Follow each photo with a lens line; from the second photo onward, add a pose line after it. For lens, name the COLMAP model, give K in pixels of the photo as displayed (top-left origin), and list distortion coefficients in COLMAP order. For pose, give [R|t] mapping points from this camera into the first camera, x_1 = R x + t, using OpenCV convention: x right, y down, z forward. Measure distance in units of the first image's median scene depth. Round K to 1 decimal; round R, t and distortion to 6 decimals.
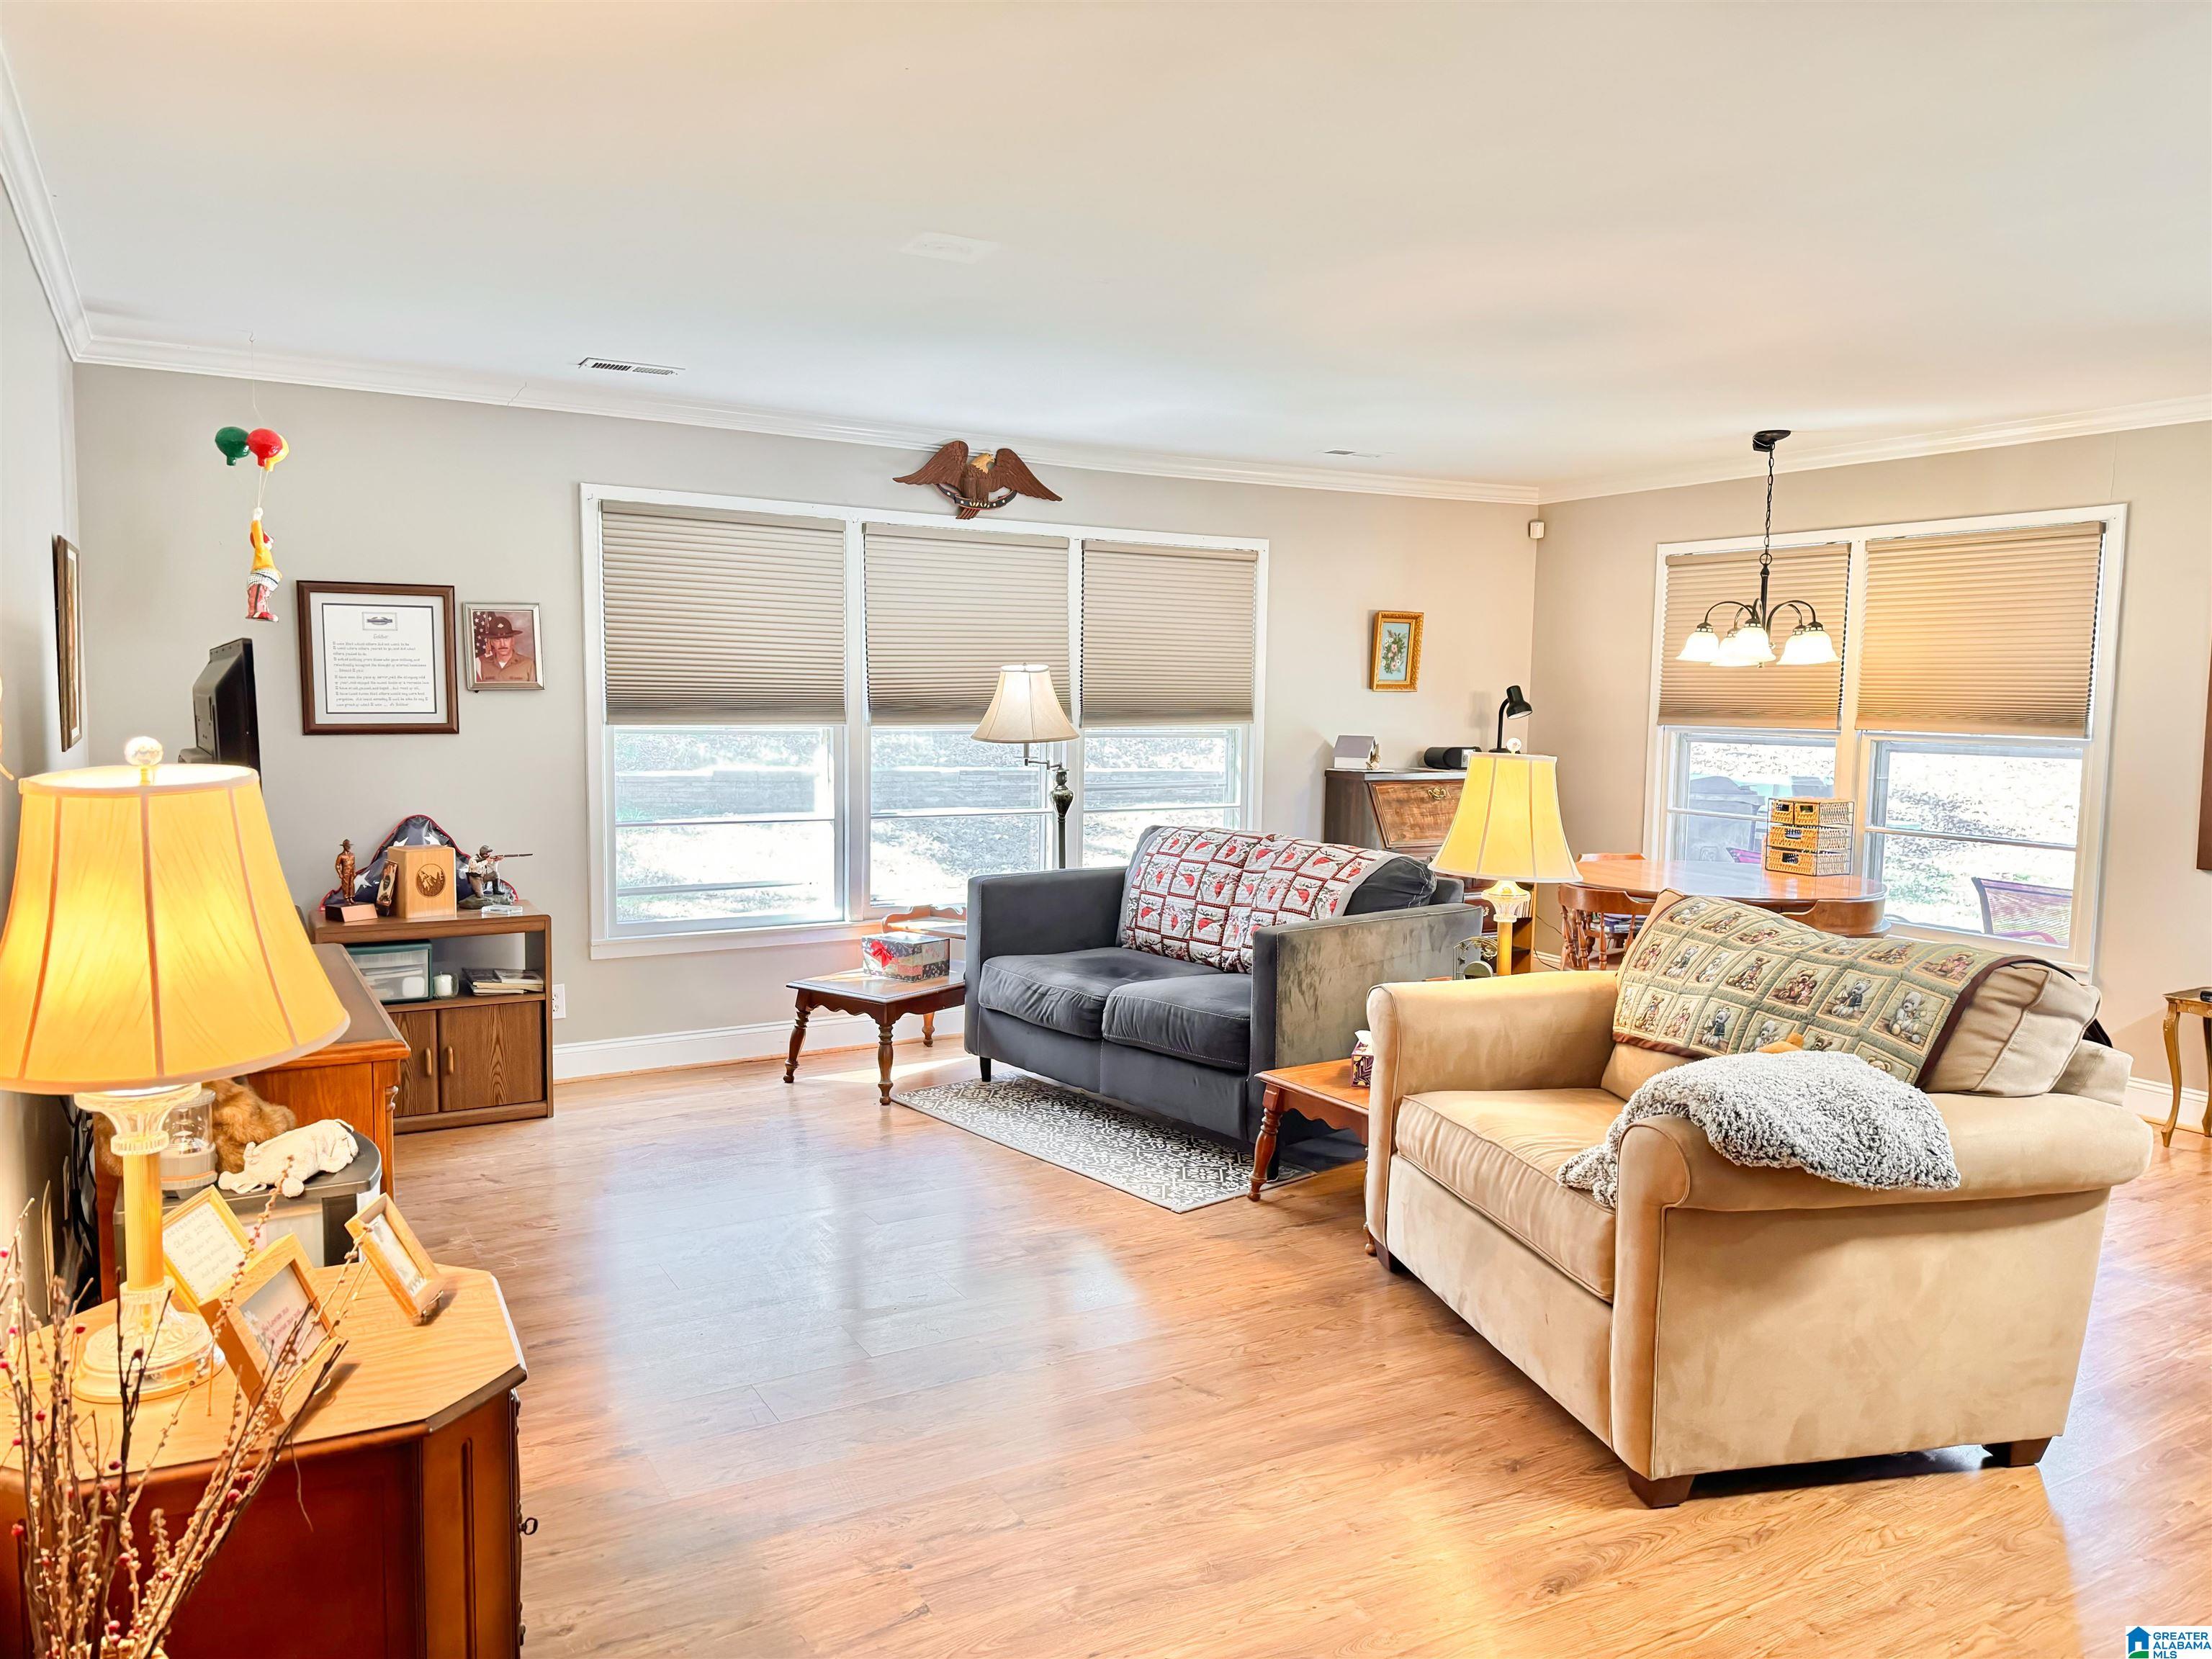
lens RADIAL K [[1565.3, 0, 1091.6], [0, 1565.3, 827.1], [0, 0, 1]] dist [0.075084, -0.067012]
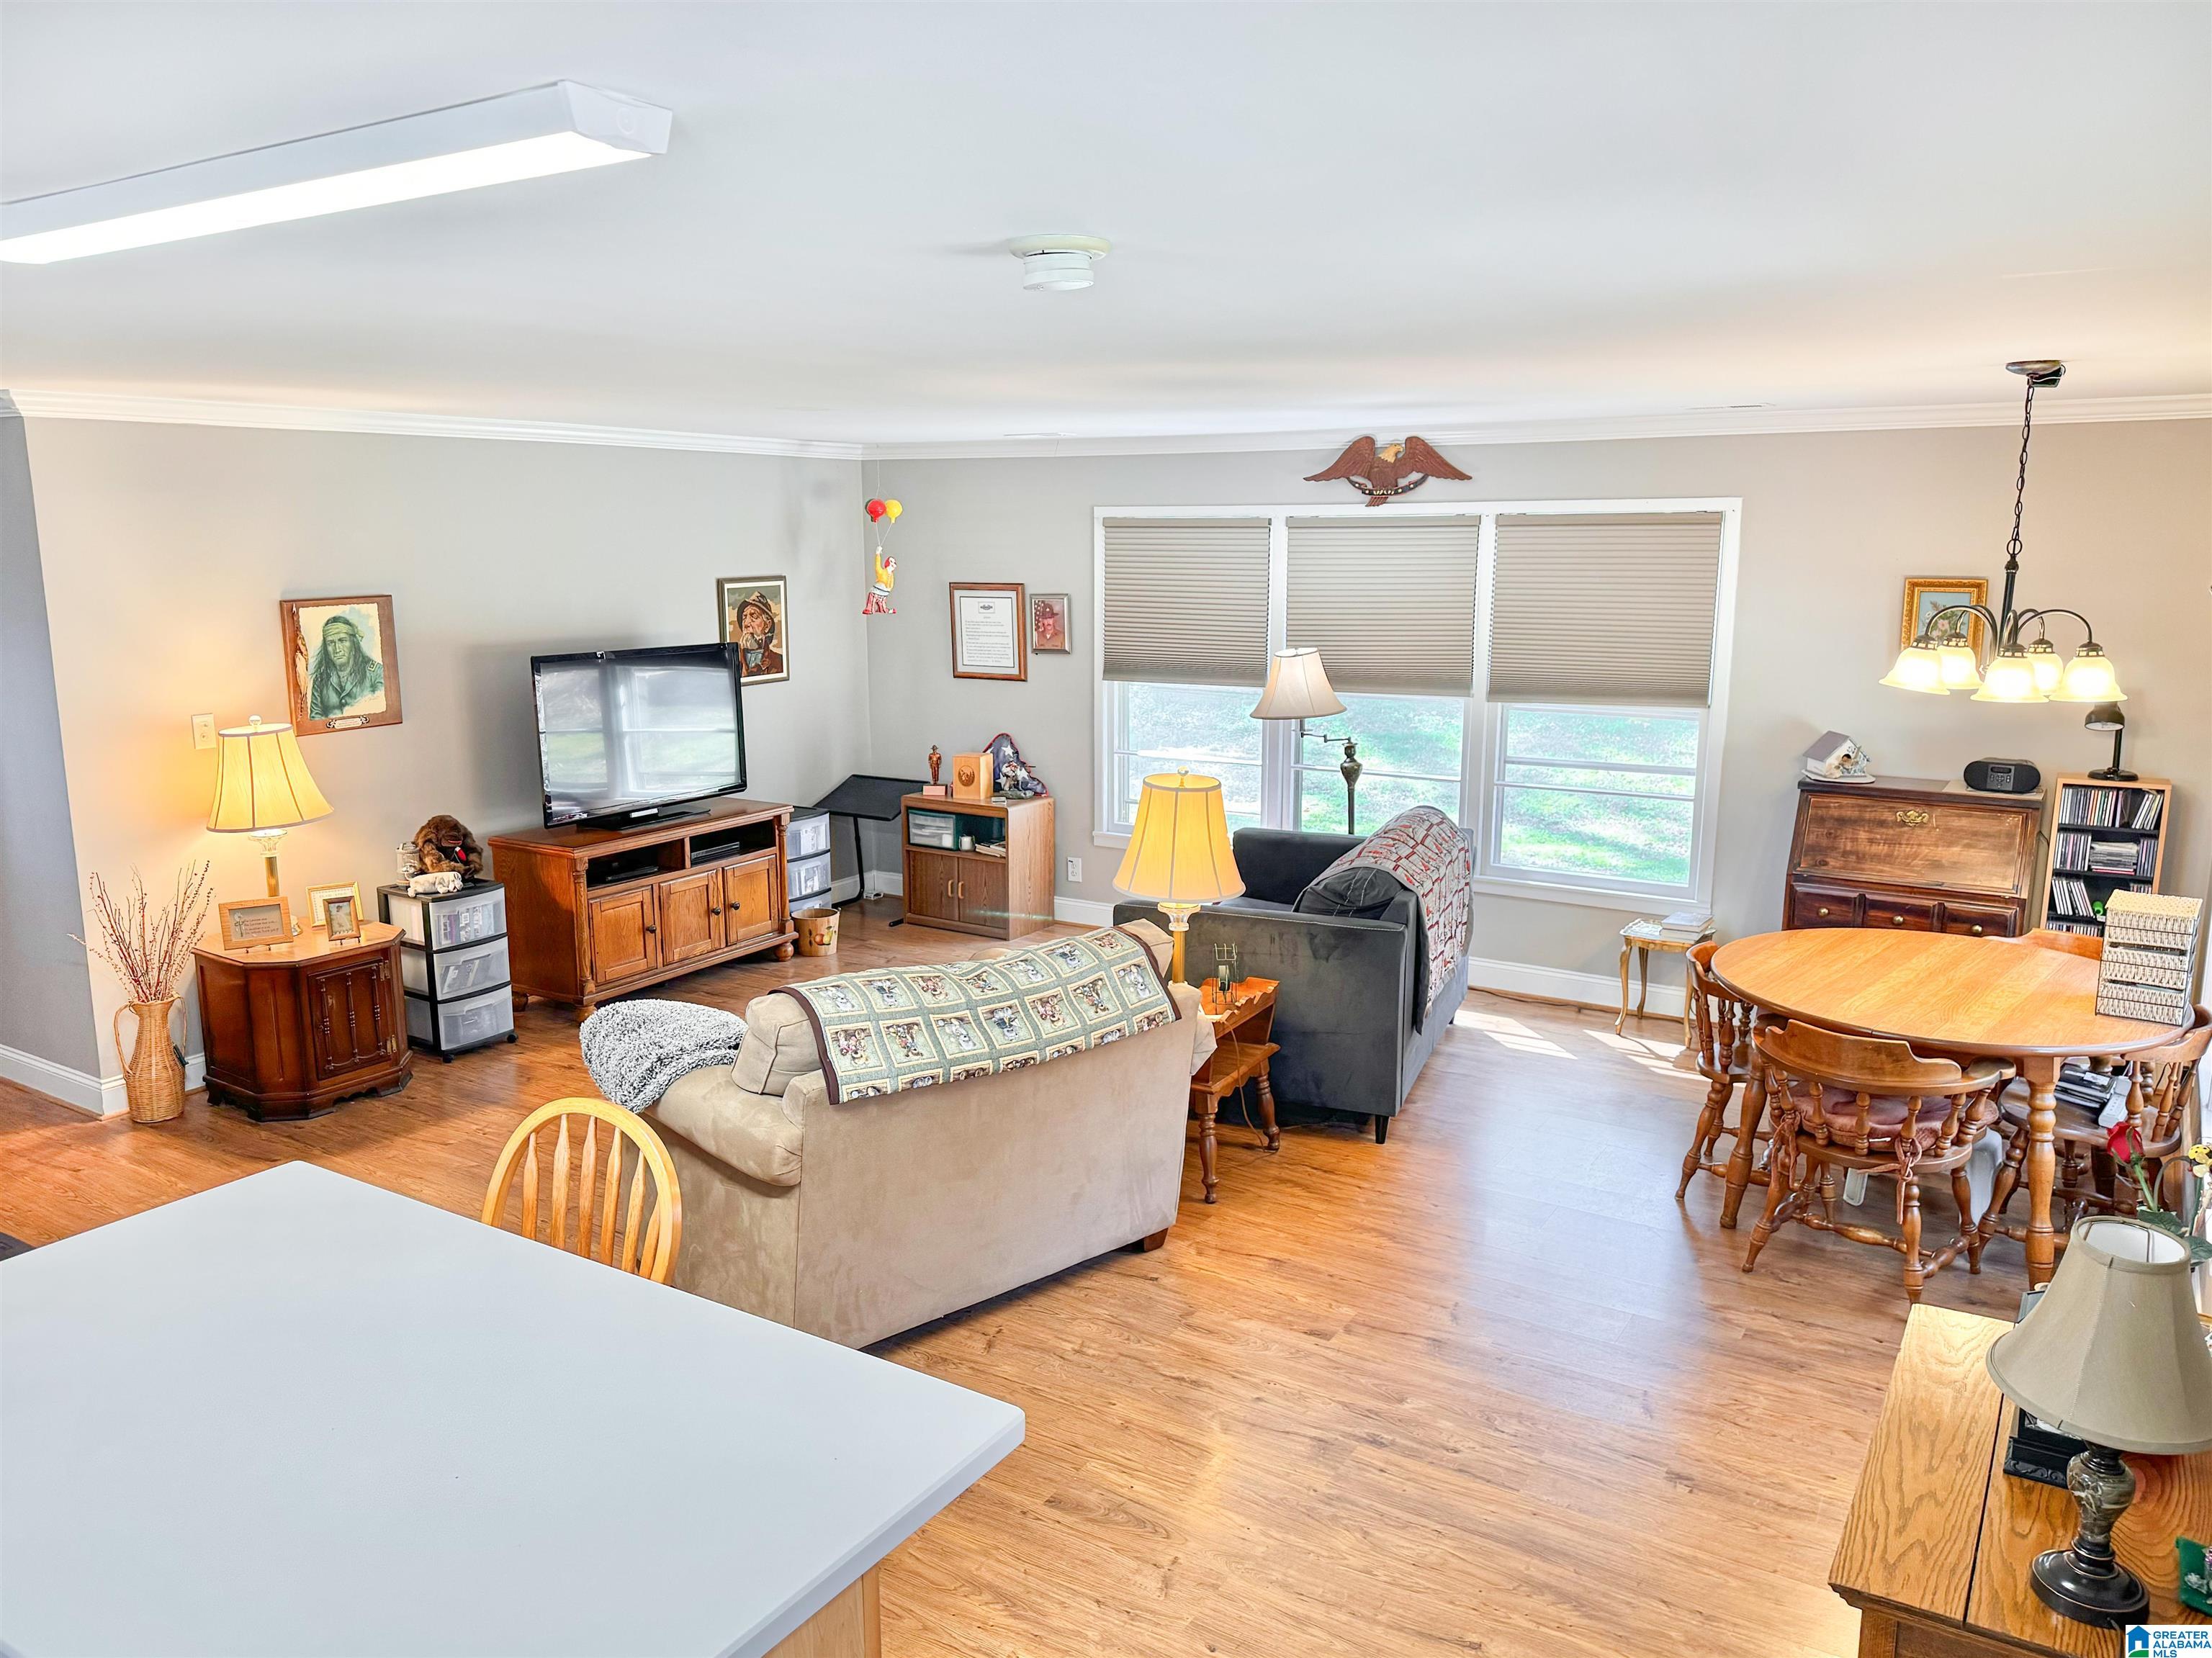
lens RADIAL K [[1565.1, 0, 1091.6], [0, 1565.1, 826.6], [0, 0, 1]] dist [0.075084, -0.067012]
pose [[0.451036, 0.145369, -0.880587, 0.830111], [-0.069922, 0.989369, 0.127513, -0.101011], [0.889763, 0.004060, 0.456406, 0.322822]]
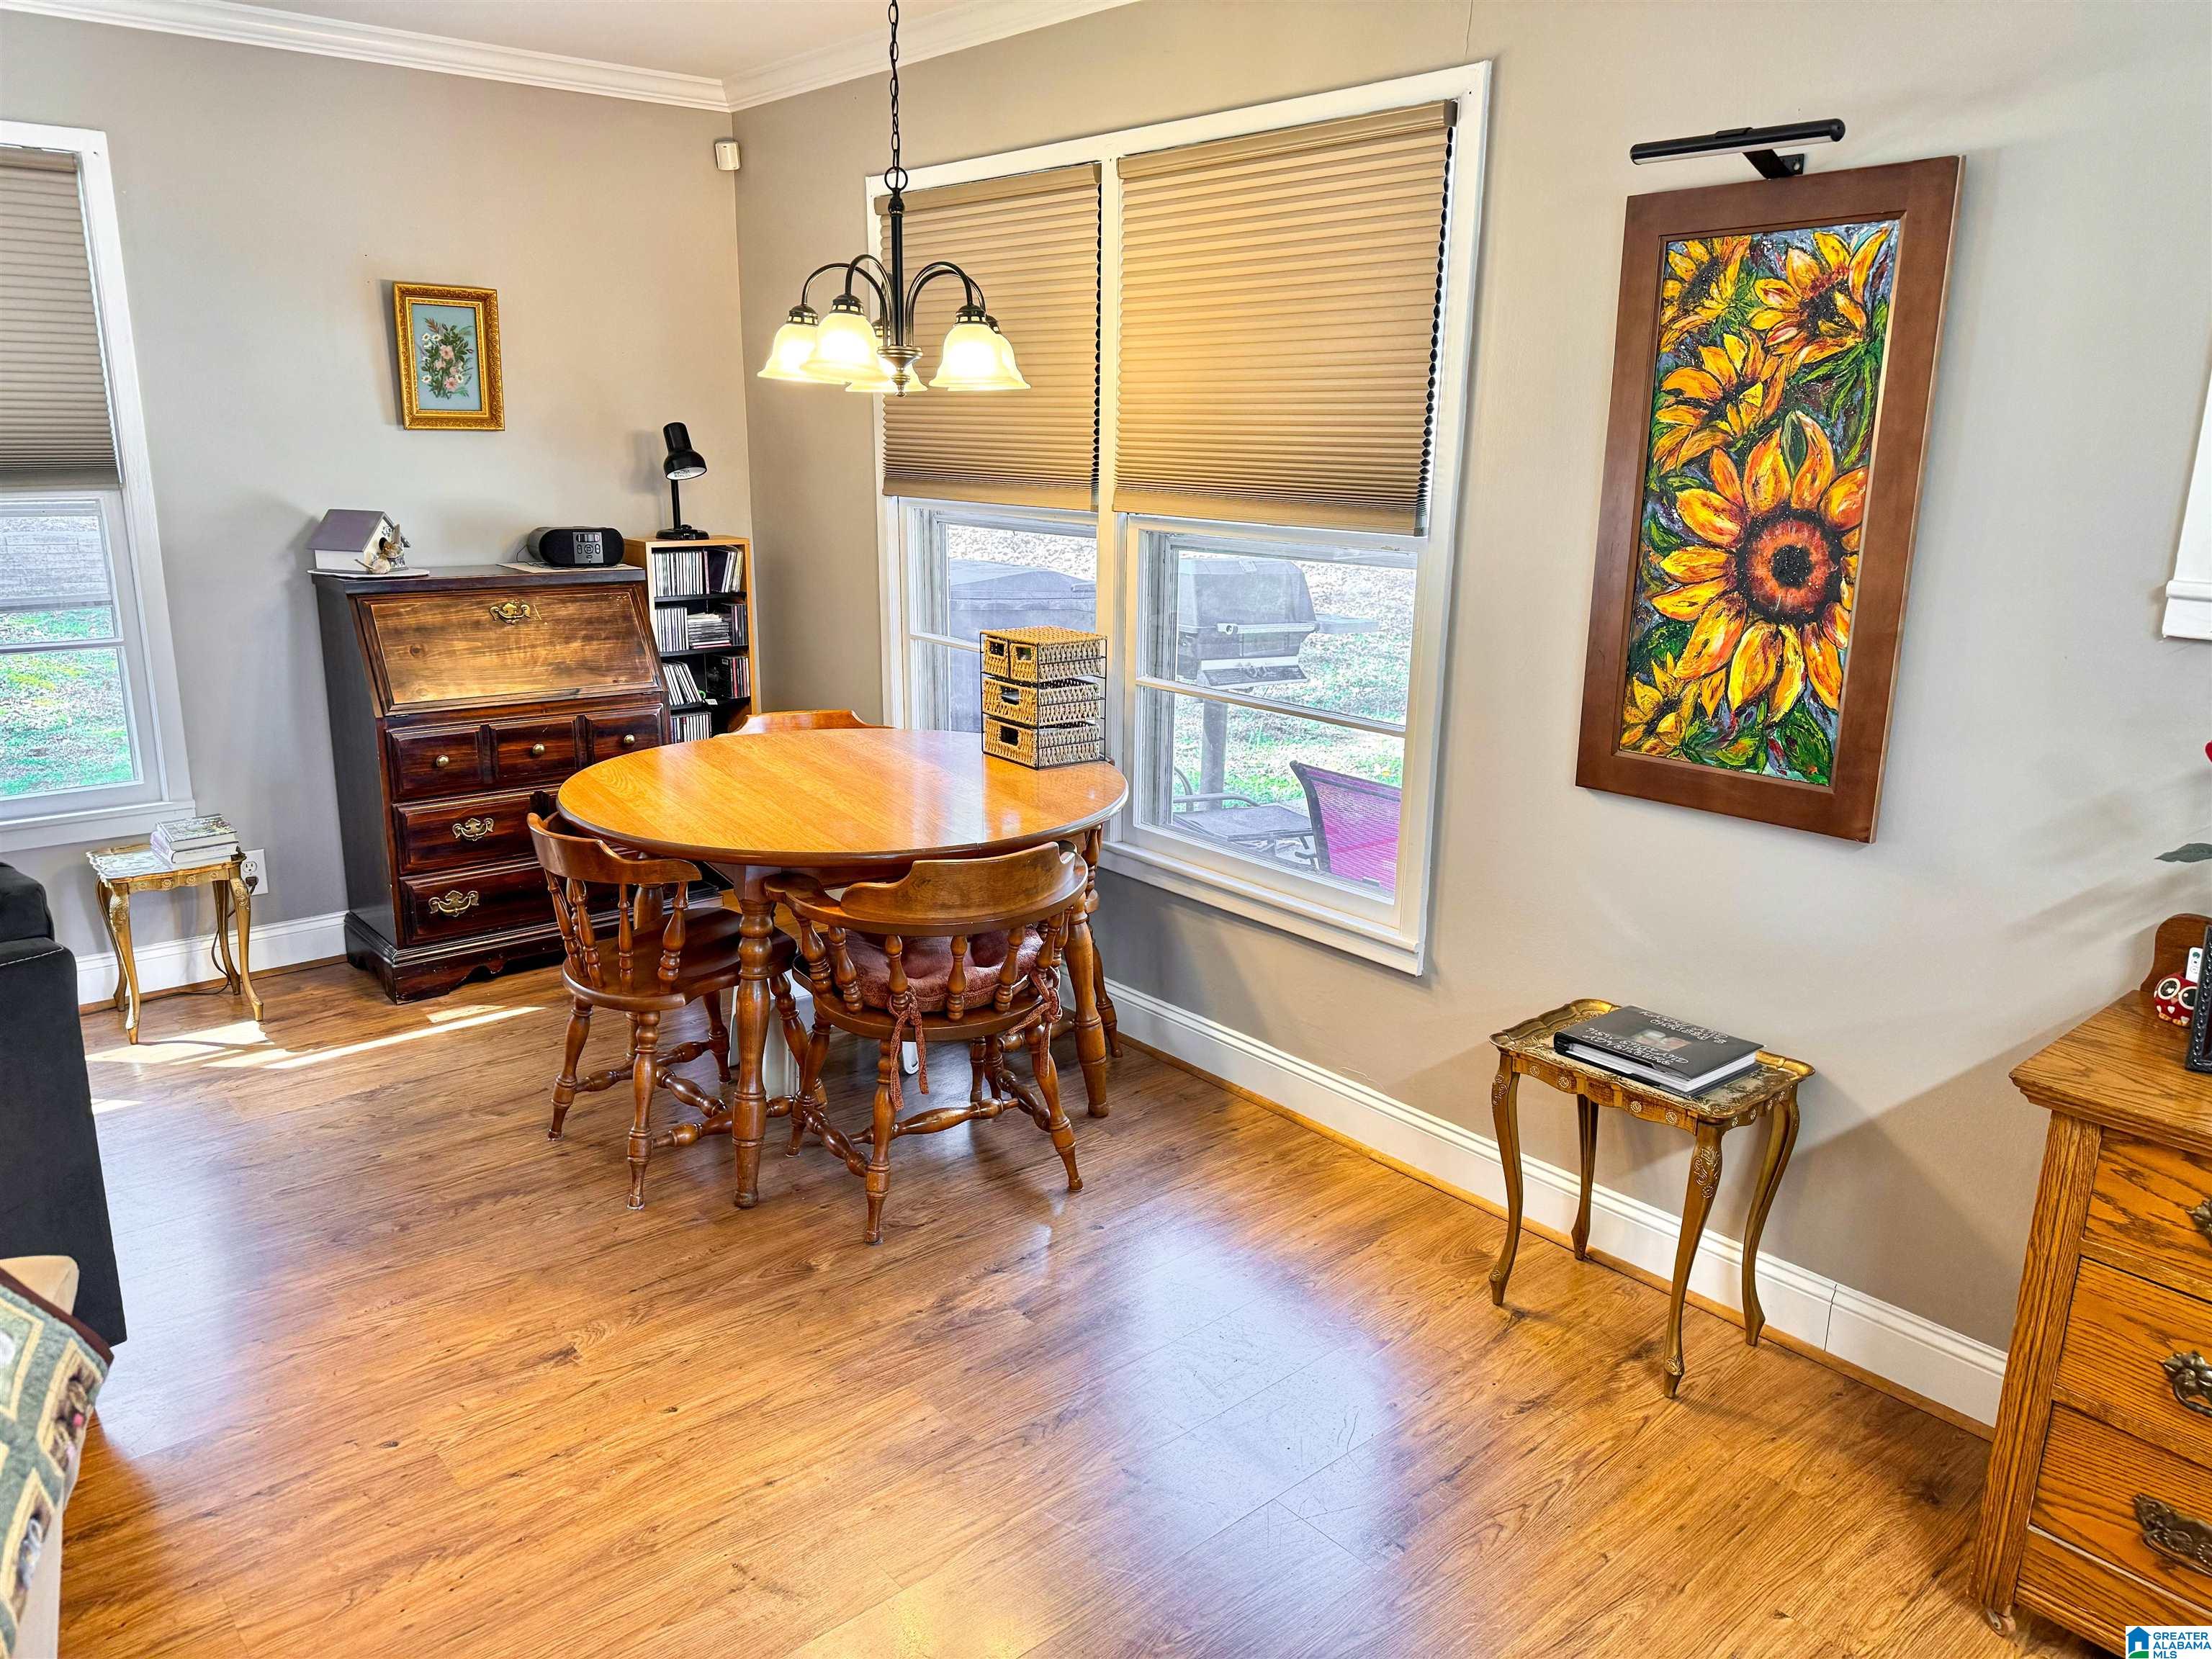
lens RADIAL K [[1565.3, 0, 1091.6], [0, 1565.3, 827.1], [0, 0, 1]] dist [0.075084, -0.067012]
pose [[0.988893, -0.036400, 0.144102, 0.394744], [0.011729, 0.985636, 0.168476, -0.045001], [-0.148164, -0.164914, 0.975116, 0.439332]]
